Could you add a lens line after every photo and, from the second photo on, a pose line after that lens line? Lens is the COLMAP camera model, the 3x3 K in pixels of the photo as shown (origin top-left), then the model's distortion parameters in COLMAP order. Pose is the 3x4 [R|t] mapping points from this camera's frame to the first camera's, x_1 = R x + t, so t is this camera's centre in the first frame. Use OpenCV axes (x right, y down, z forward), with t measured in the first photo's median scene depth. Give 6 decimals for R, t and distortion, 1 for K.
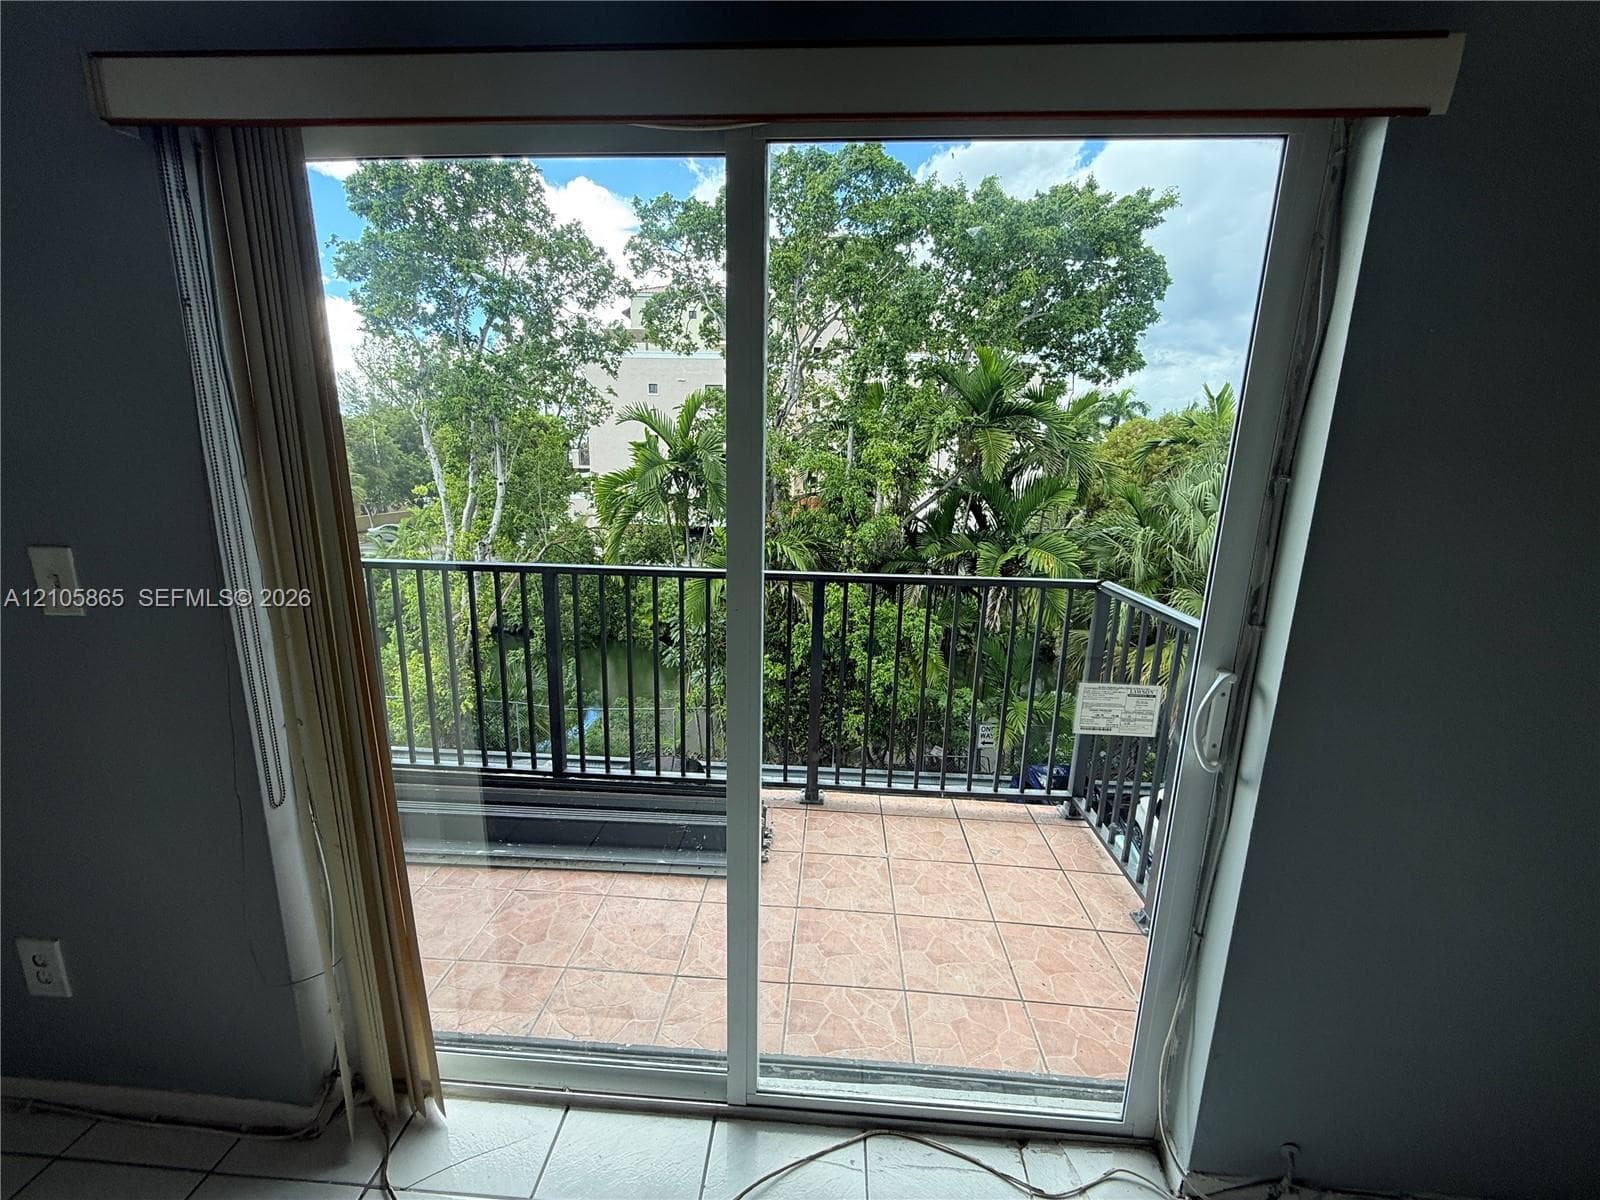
lens RADIAL K [[638.9, 0, 797.5], [0, 638.9, 602.0], [0, 0, 1]] dist [-0.000413, -0.001007]
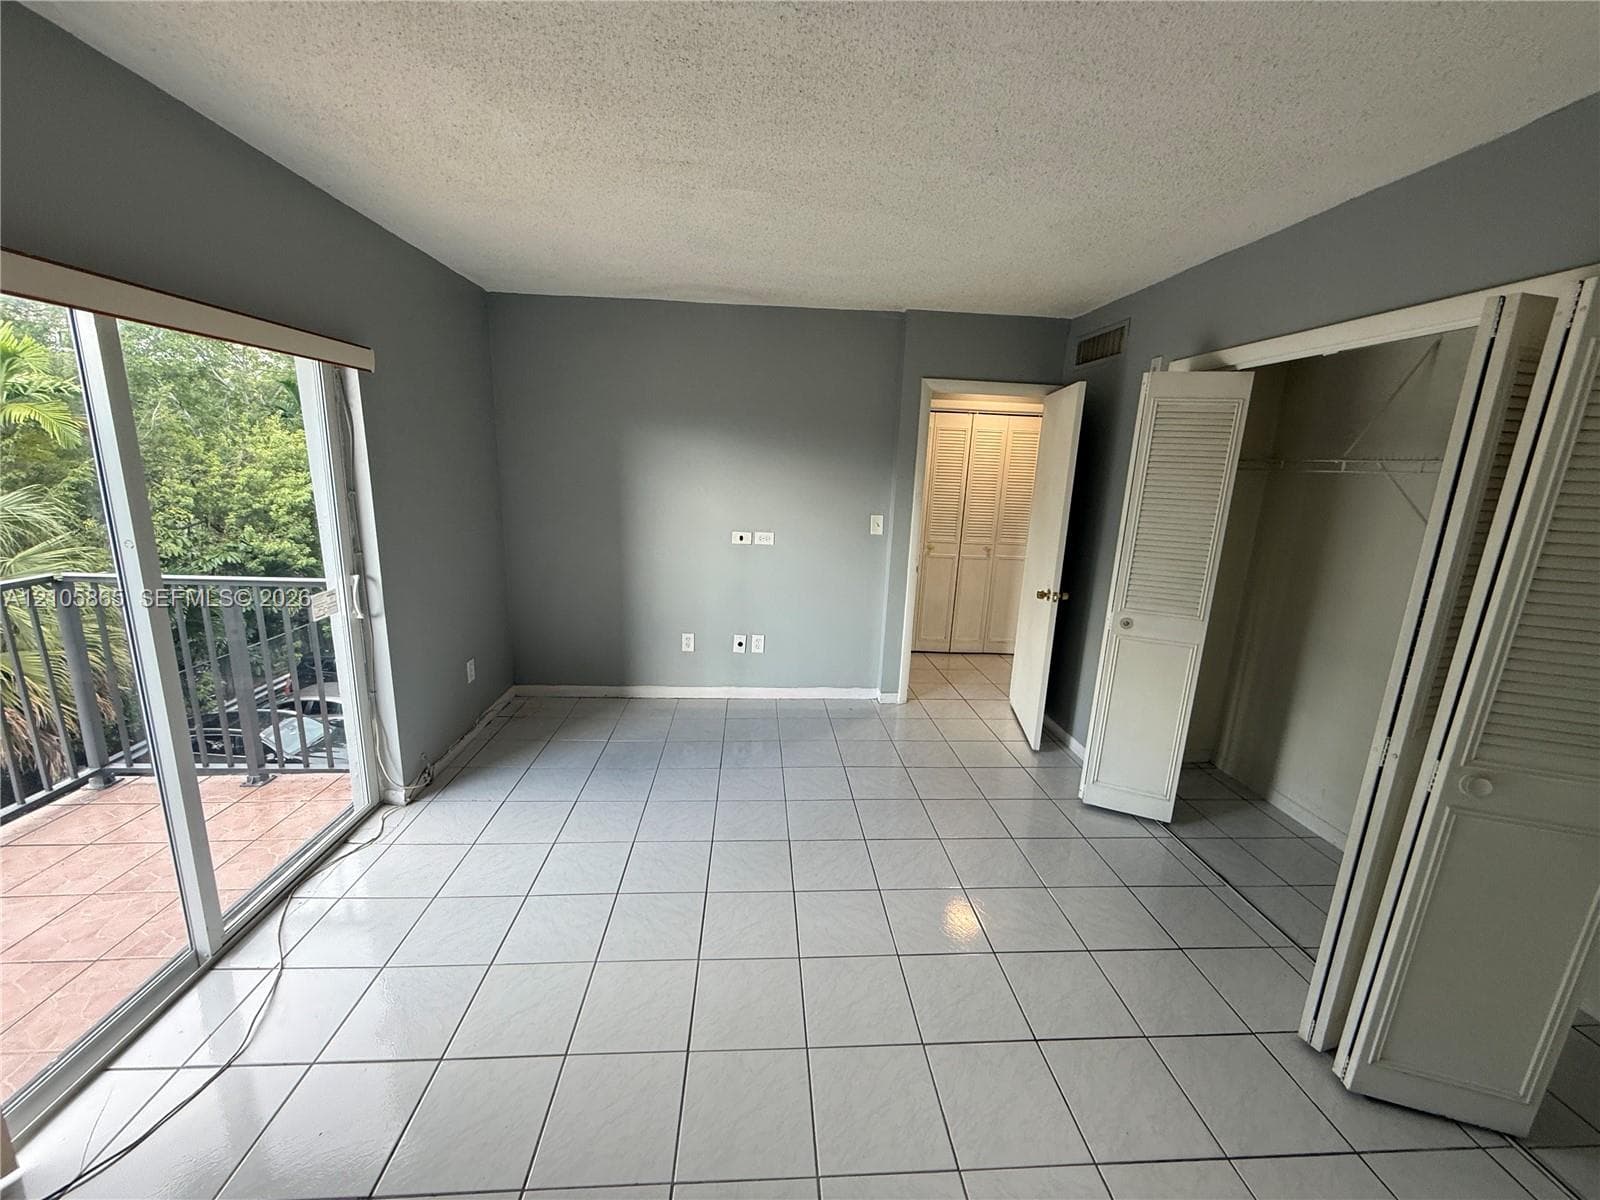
lens RADIAL K [[638.9, 0, 801.0], [0, 638.9, 604.4], [0, 0, 1]] dist [-0.000413, -0.001007]
pose [[-0.128523, -0.246533, 0.960574, -1.498374], [0.169076, 0.948979, 0.266179, -0.109897], [-0.977187, 0.196620, -0.080283, -0.325113]]
